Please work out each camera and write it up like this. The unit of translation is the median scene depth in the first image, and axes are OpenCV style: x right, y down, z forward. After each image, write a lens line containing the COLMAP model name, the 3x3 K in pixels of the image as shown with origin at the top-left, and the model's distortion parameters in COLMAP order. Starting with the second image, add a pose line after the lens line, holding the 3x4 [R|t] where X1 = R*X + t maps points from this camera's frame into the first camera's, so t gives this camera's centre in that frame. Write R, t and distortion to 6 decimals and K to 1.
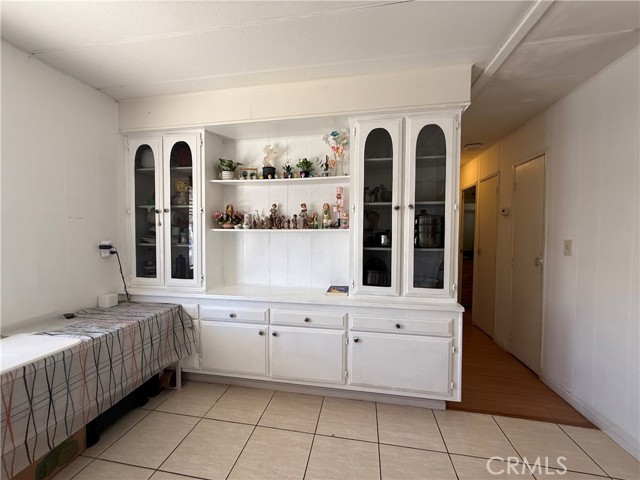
lens RADIAL K [[258.7, 0, 318.4], [0, 258.7, 239.9], [0, 0, 1]] dist [0.001792, 0.000732]
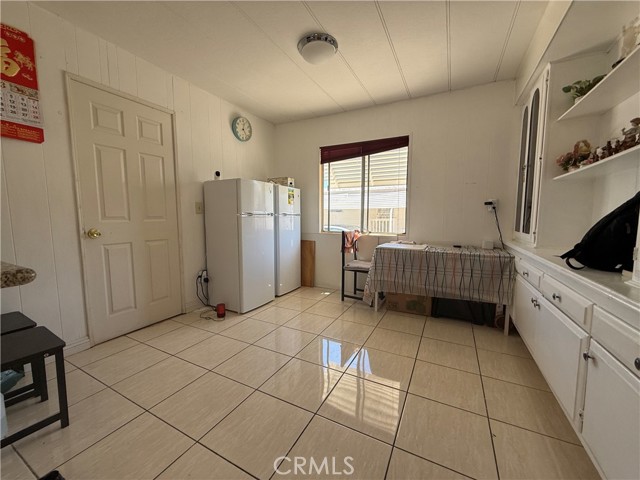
lens RADIAL K [[258.7, 0, 318.4], [0, 258.7, 239.8], [0, 0, 1]] dist [0.001792, 0.000732]
pose [[-0.300215, 0.081550, -0.950379, 0.780647], [-0.037735, 0.994543, 0.097260, 0.127354], [0.953125, 0.065061, -0.295499, 0.630872]]
